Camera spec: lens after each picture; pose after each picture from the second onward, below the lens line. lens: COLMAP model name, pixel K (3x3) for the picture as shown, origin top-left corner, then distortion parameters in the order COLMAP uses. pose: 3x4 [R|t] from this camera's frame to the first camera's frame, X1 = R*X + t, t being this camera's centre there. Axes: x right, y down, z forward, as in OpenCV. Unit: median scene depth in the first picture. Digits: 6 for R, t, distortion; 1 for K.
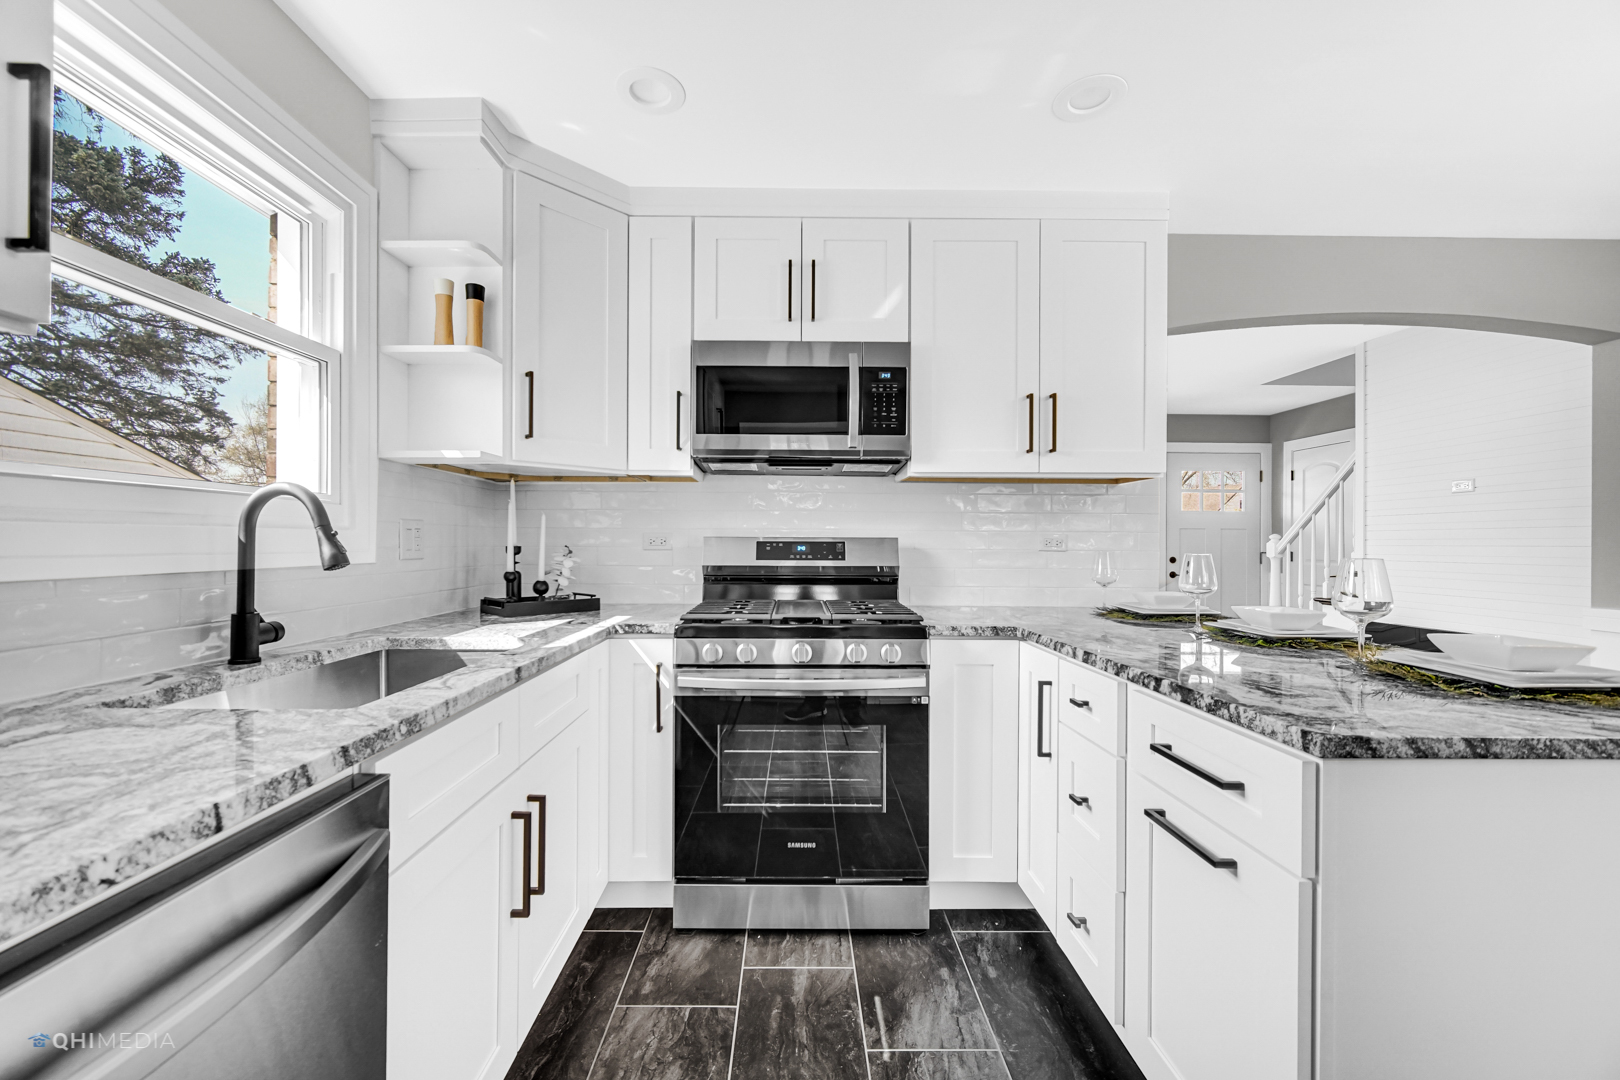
lens RADIAL K [[654.9, 0, 790.5], [0, 654.9, 543.9], [0, 0, 1]] dist [-0.004453, 0.002388]
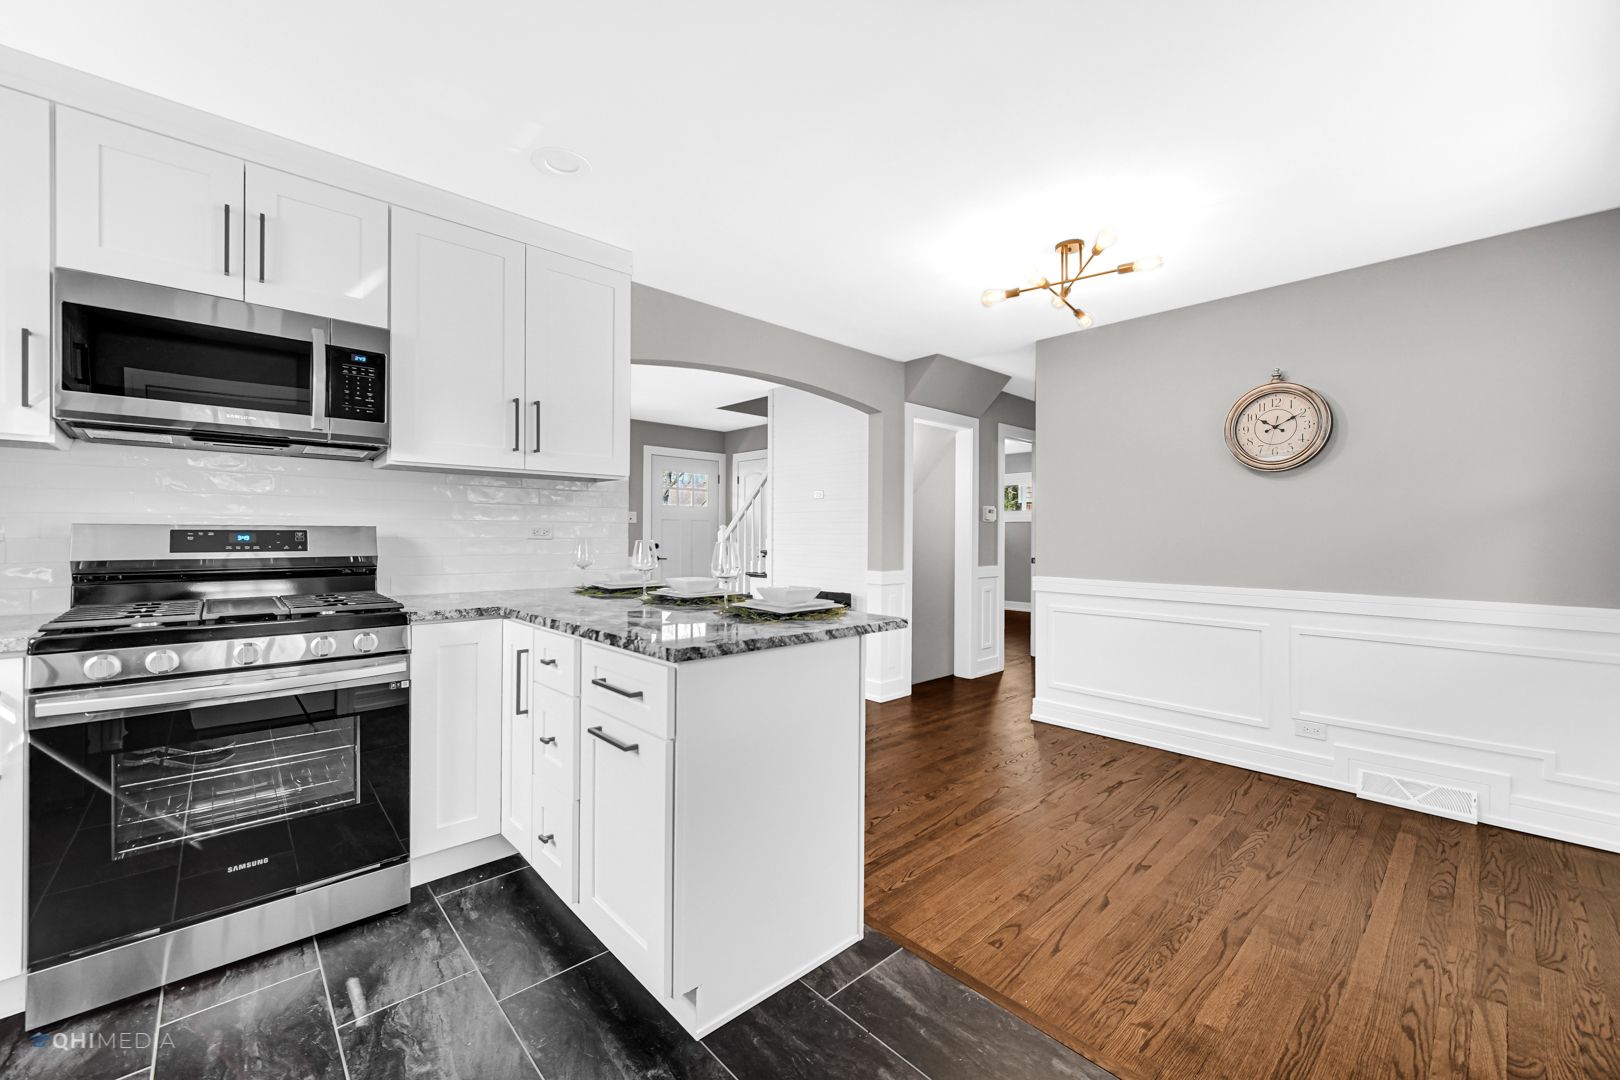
lens RADIAL K [[654.9, 0, 815.1], [0, 654.9, 533.3], [0, 0, 1]] dist [-0.004453, 0.002388]
pose [[0.732939, -0.000997, 0.680293, -0.021757], [-0.000025, 0.999999, 0.001492, -0.000823], [-0.680294, -0.001111, 0.732939, -0.189292]]
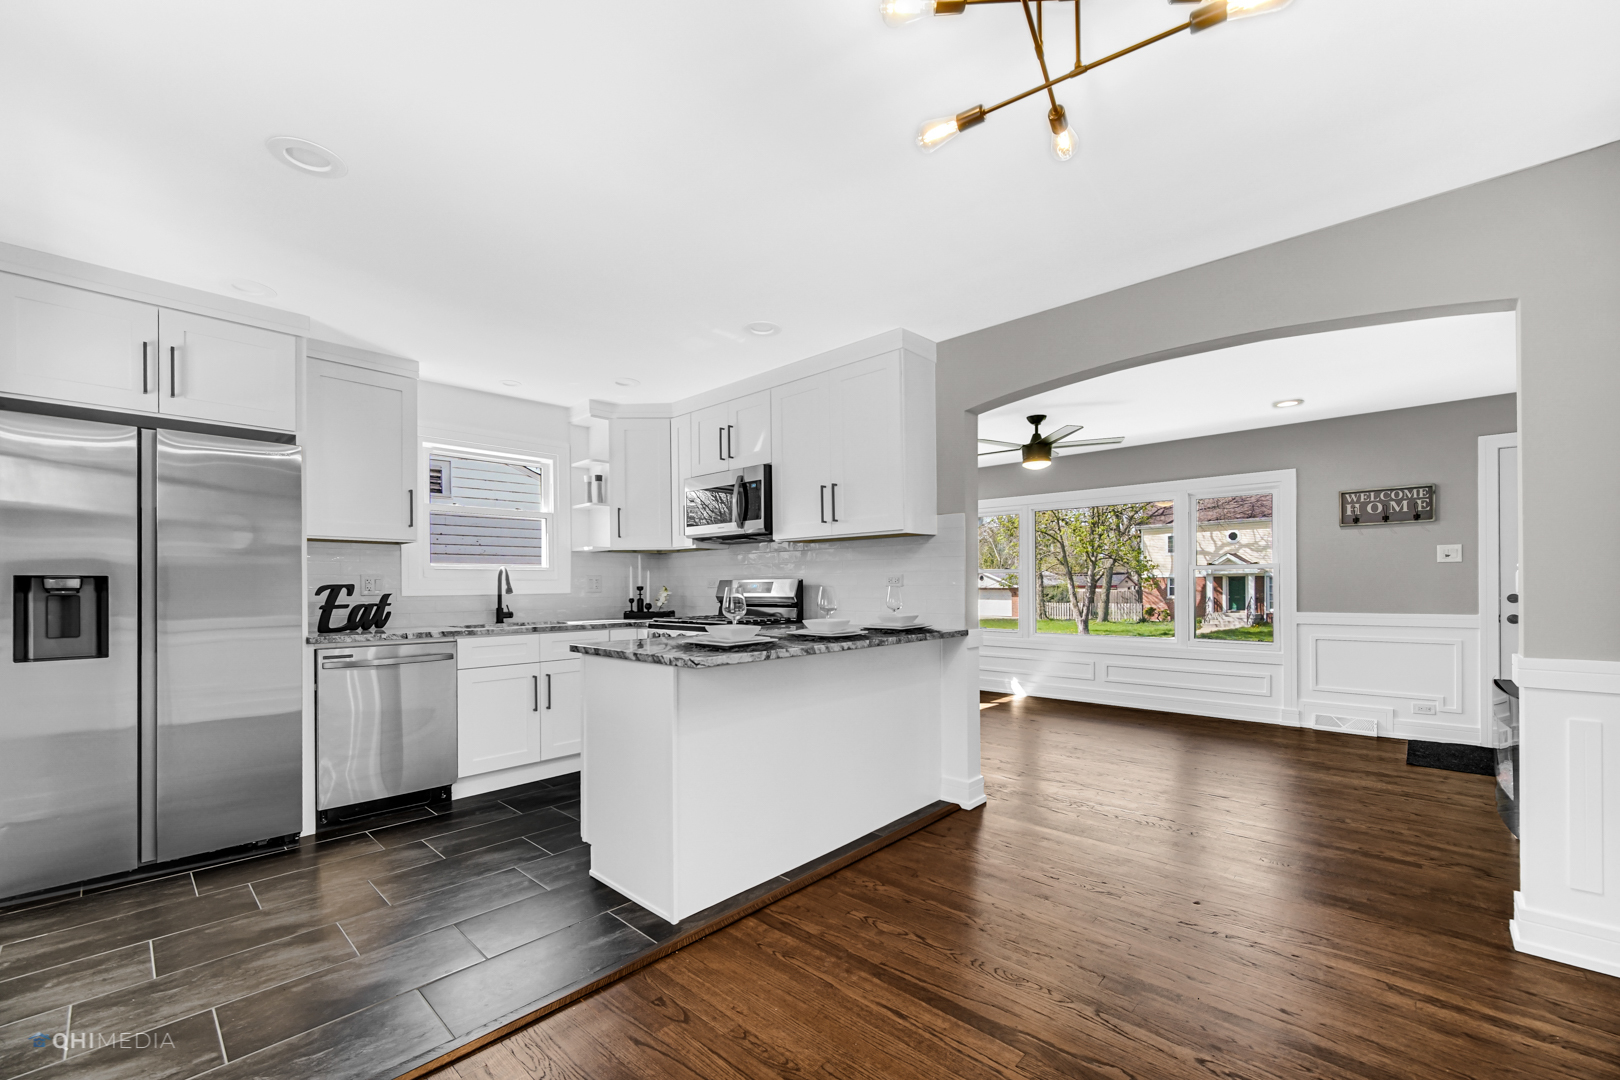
lens RADIAL K [[654.9, 0, 783.4], [0, 654.9, 582.6], [0, 0, 1]] dist [-0.004453, 0.002388]
pose [[0.710800, -0.014187, -0.703251, 1.632450], [0.010462, 0.999899, -0.009597, 0.018129], [0.703317, -0.000535, 0.710877, -0.202173]]
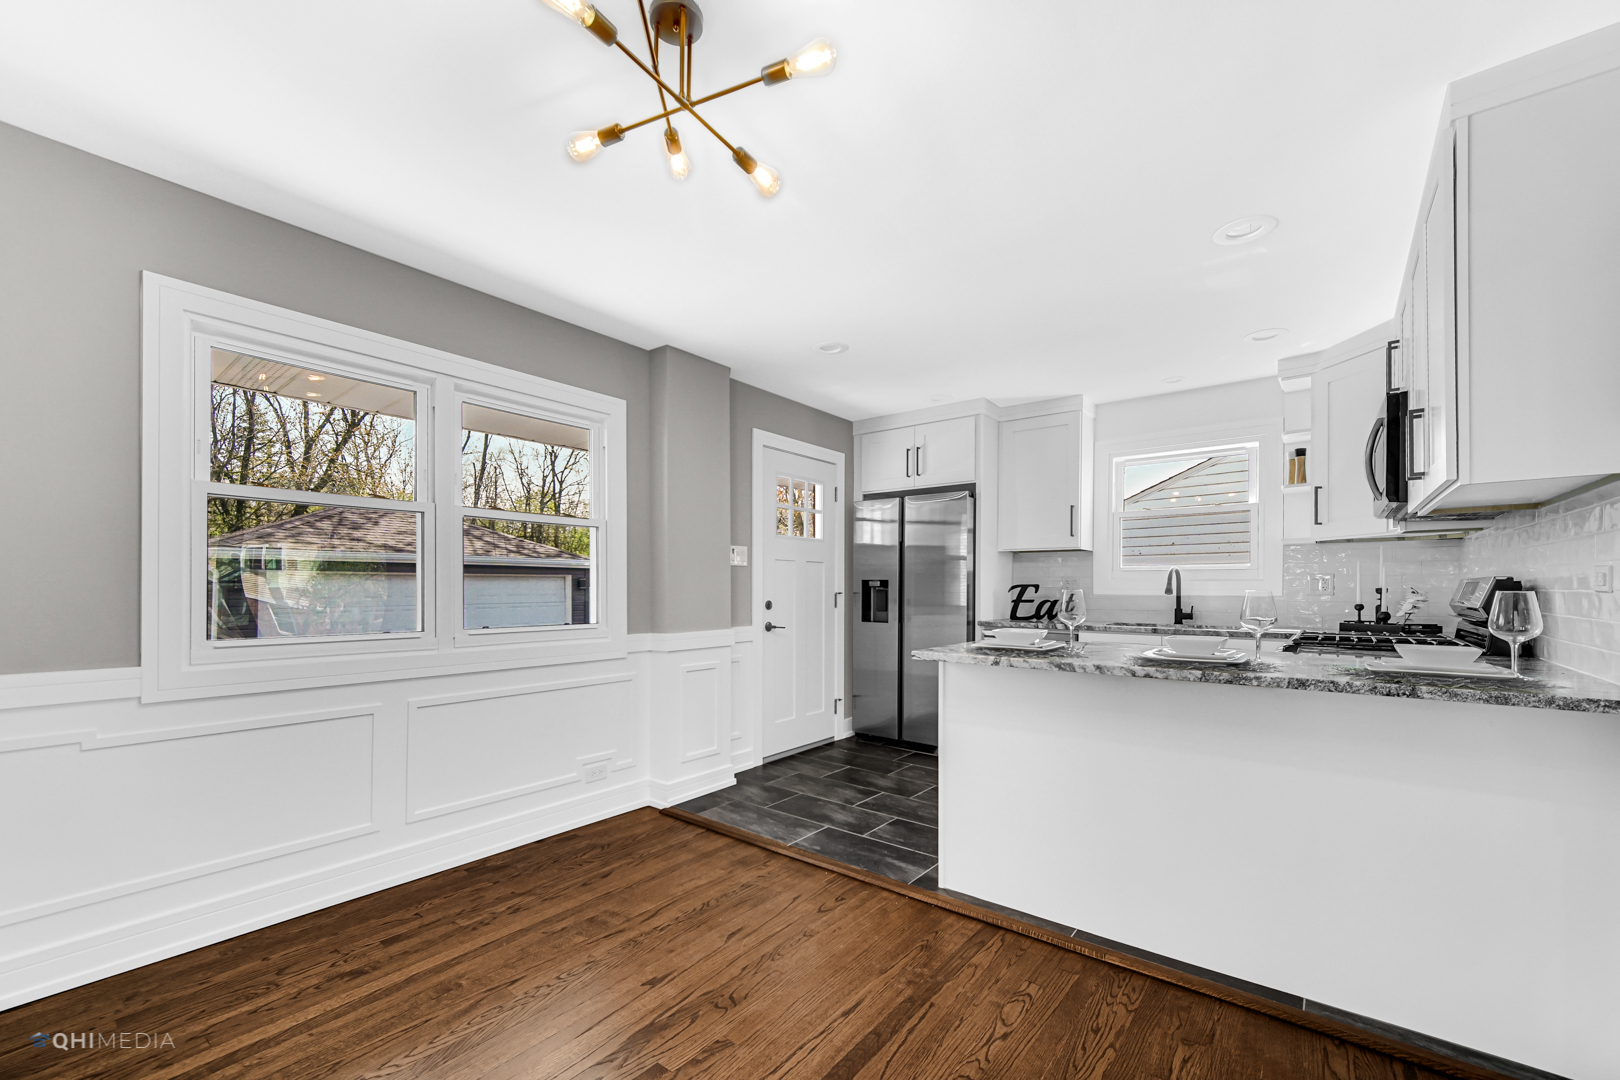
lens RADIAL K [[654.9, 0, 814.0], [0, 654.9, 585.6], [0, 0, 1]] dist [-0.004453, 0.002388]
pose [[-0.621156, -0.008844, -0.783637, 1.851932], [-0.007771, 0.999957, -0.005126, 0.016990], [0.783649, 0.002906, -0.621198, 1.074632]]
